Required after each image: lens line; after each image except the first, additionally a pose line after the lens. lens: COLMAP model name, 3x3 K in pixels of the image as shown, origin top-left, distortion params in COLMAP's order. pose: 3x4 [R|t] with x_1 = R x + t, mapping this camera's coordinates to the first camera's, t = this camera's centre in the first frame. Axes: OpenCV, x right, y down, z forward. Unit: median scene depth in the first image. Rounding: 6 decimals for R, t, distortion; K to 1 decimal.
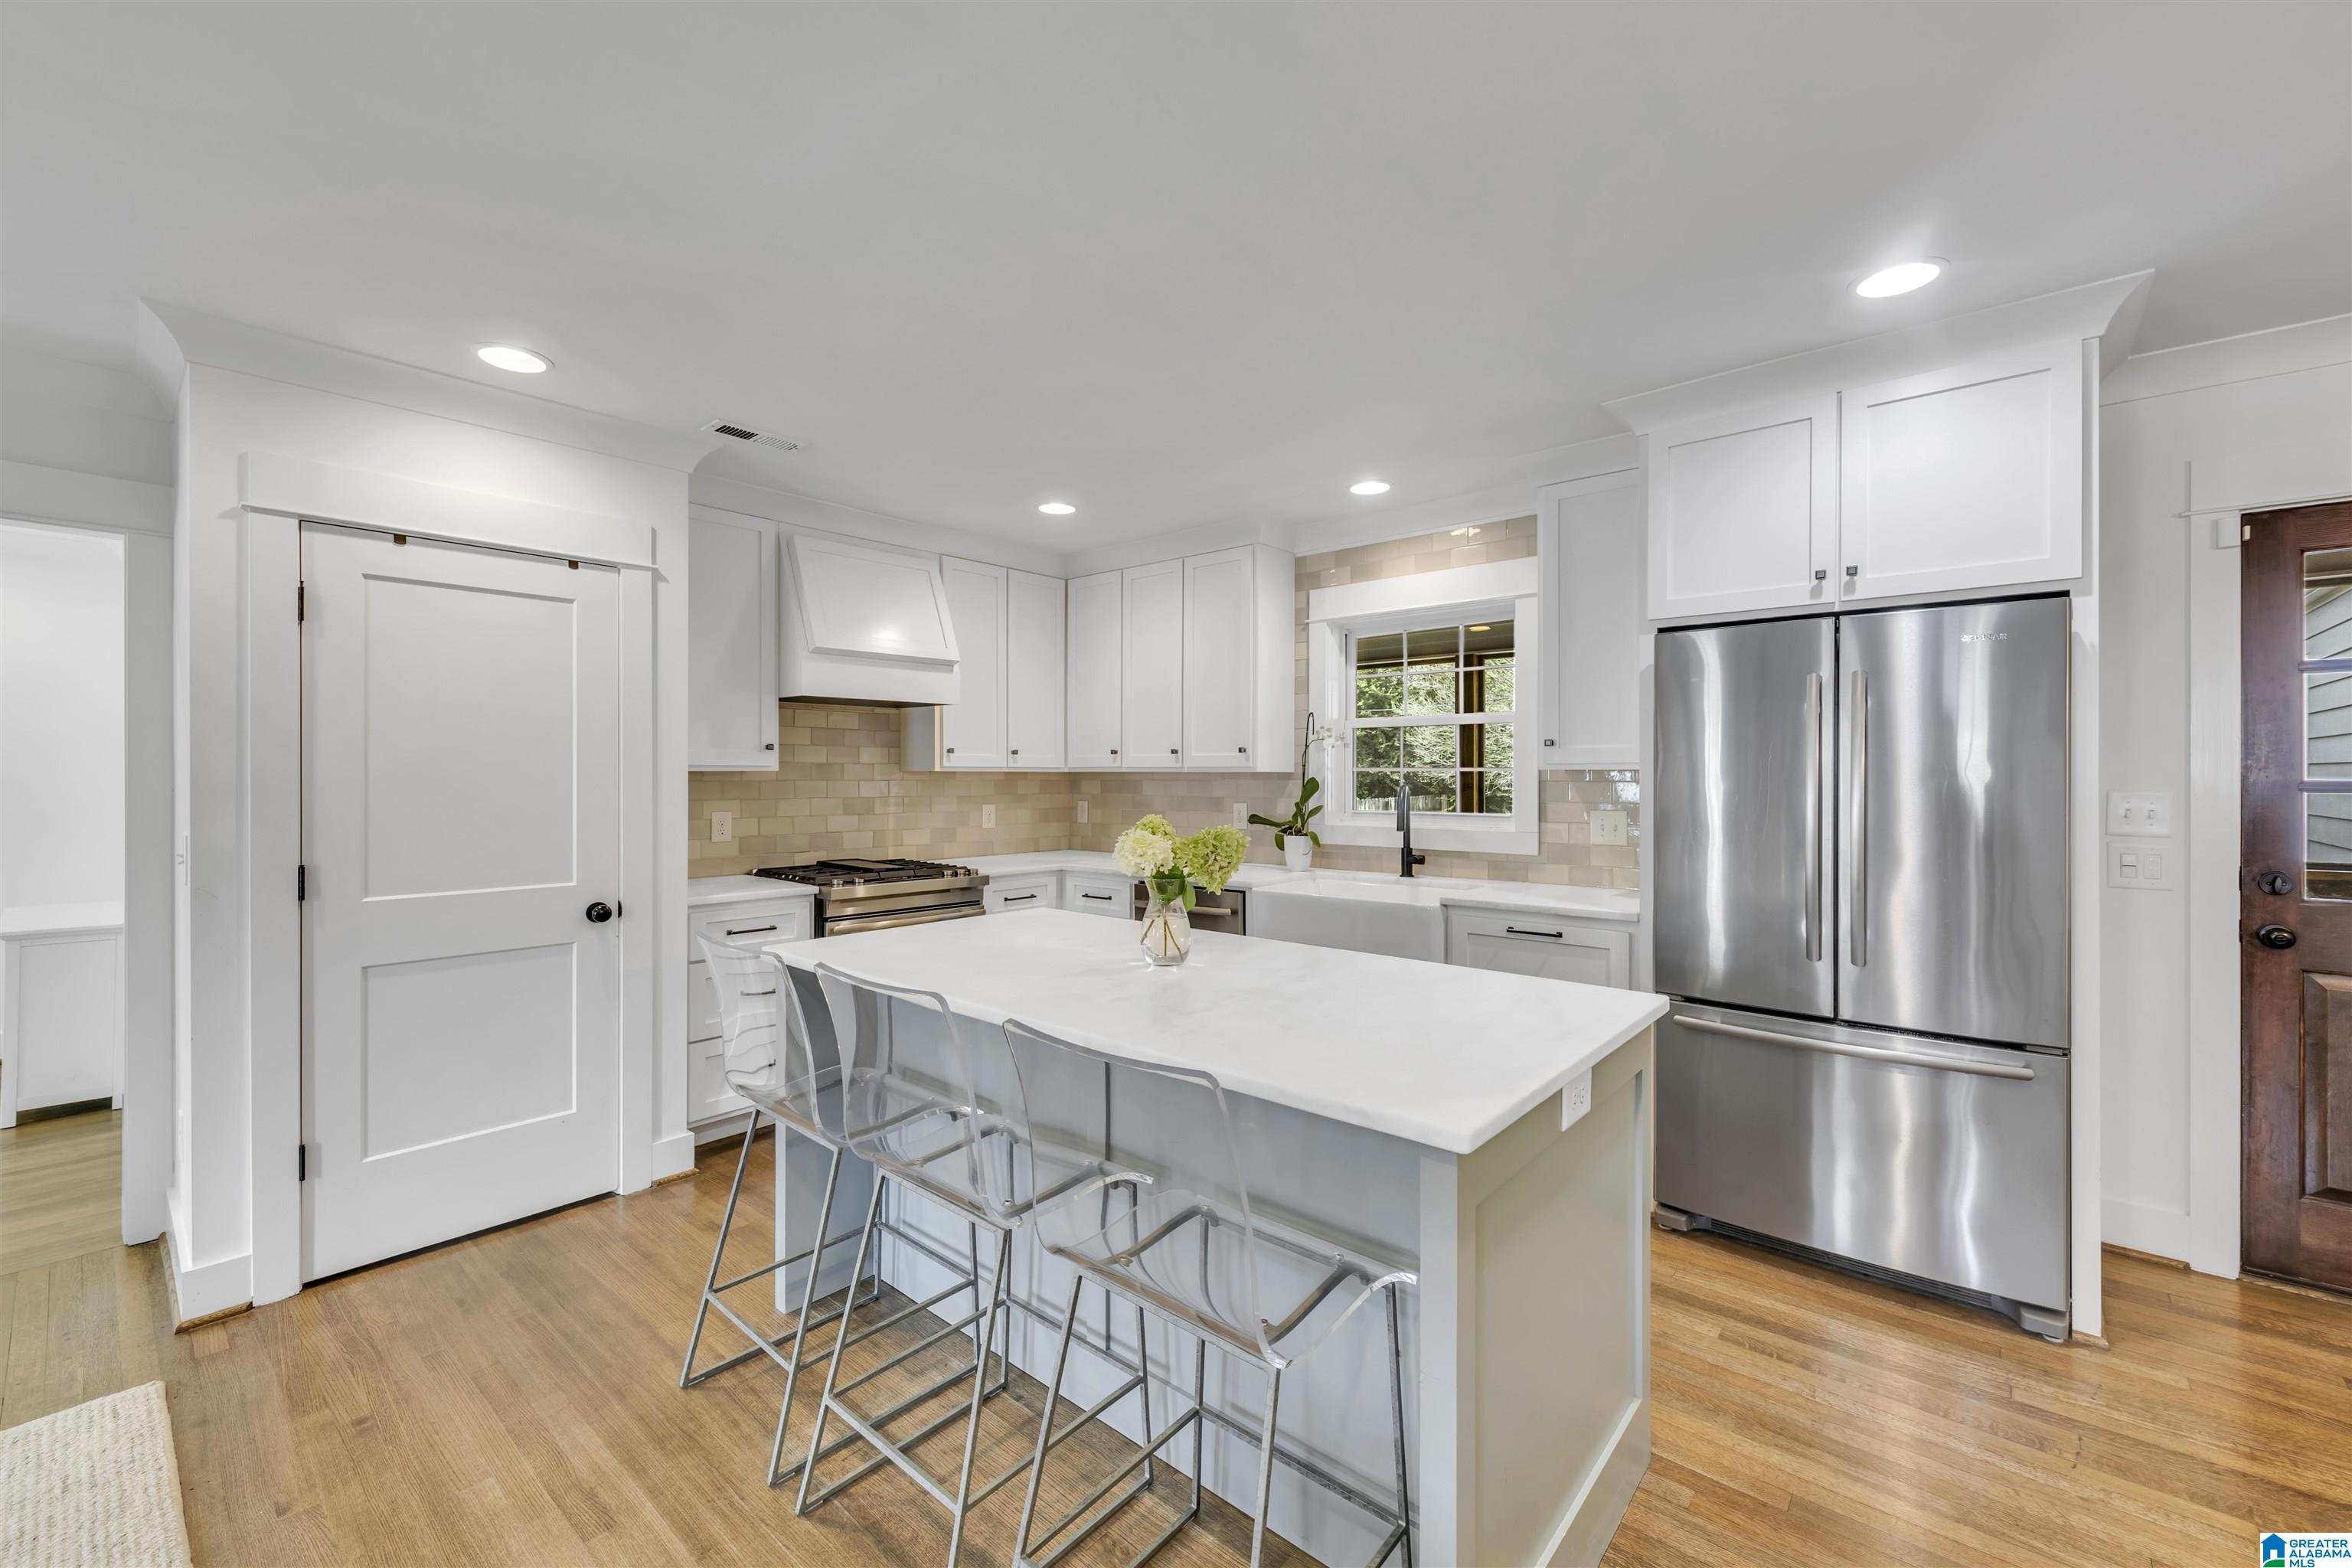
lens RADIAL K [[934.2, 0, 1174.1], [0, 934.2, 773.0], [0, 0, 1]] dist [0.007095, -0.000047]
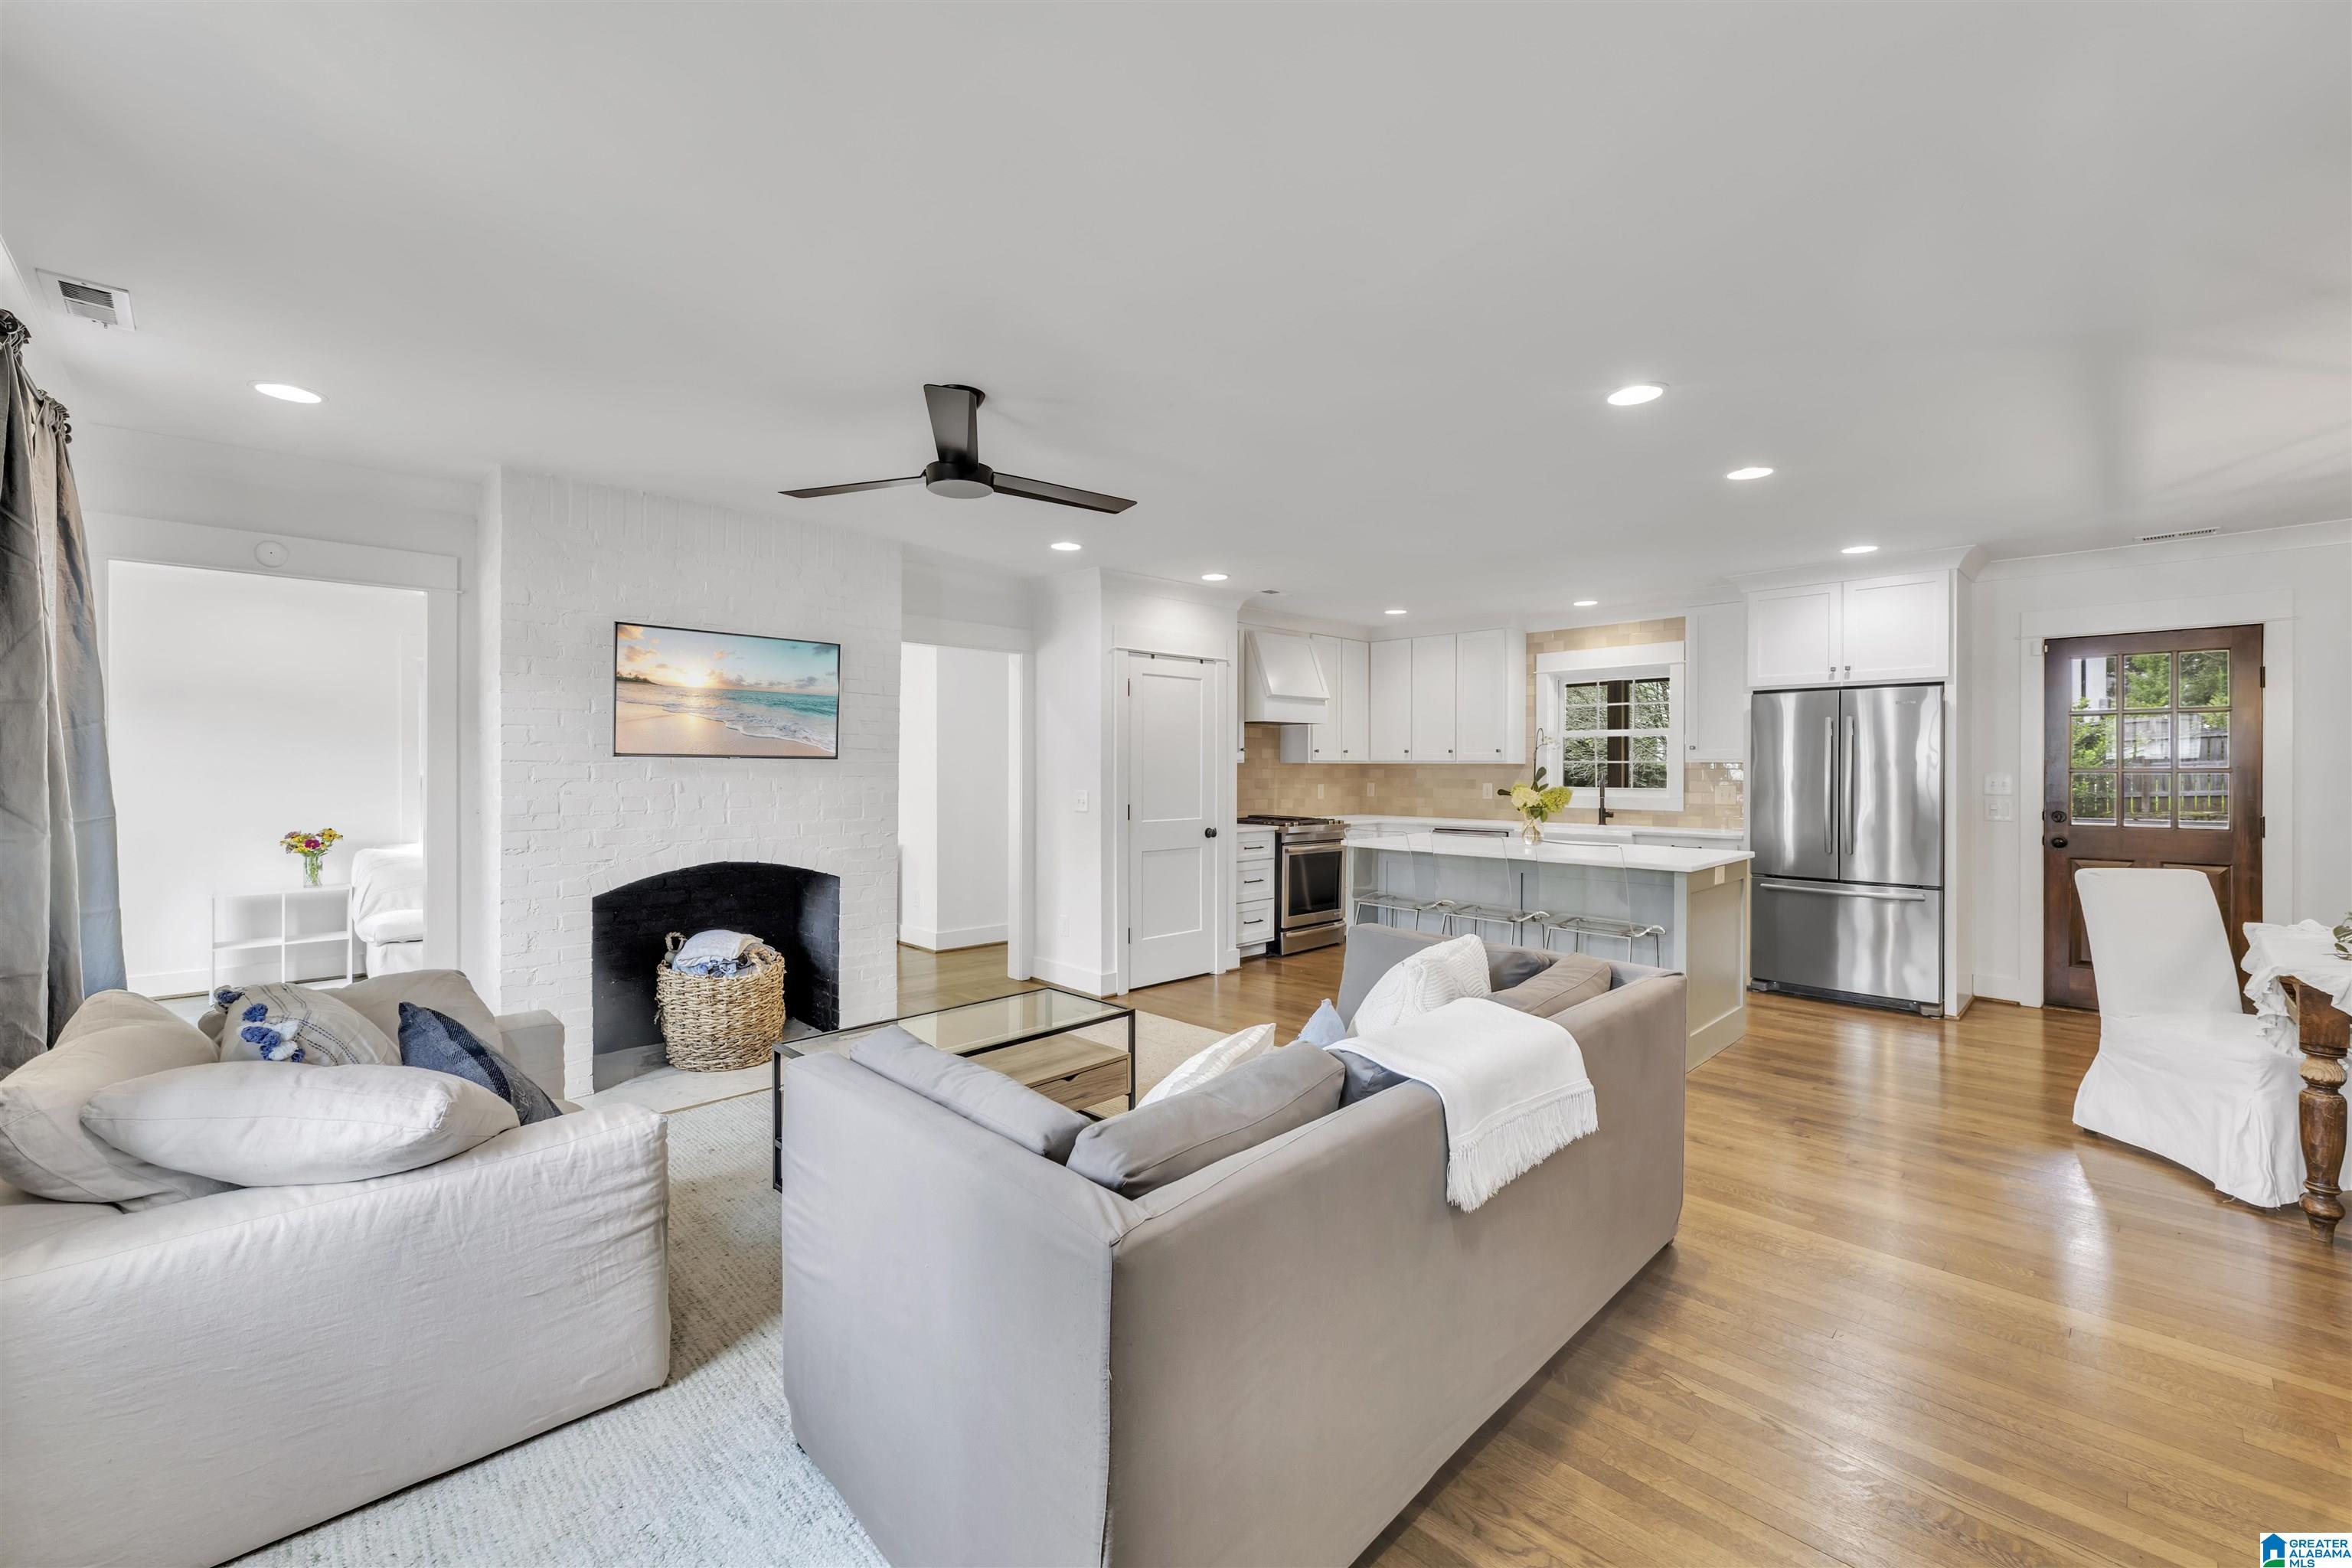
lens RADIAL K [[981.4, 0, 1177.3], [0, 981.4, 771.2], [0, 0, 1]] dist [0.013664, -0.000005]
pose [[0.998198, 0.000561, -0.060011, -0.460650], [-0.000247, 0.999986, 0.005238, 0.003843], [0.060014, -0.005214, 0.998184, -0.928374]]
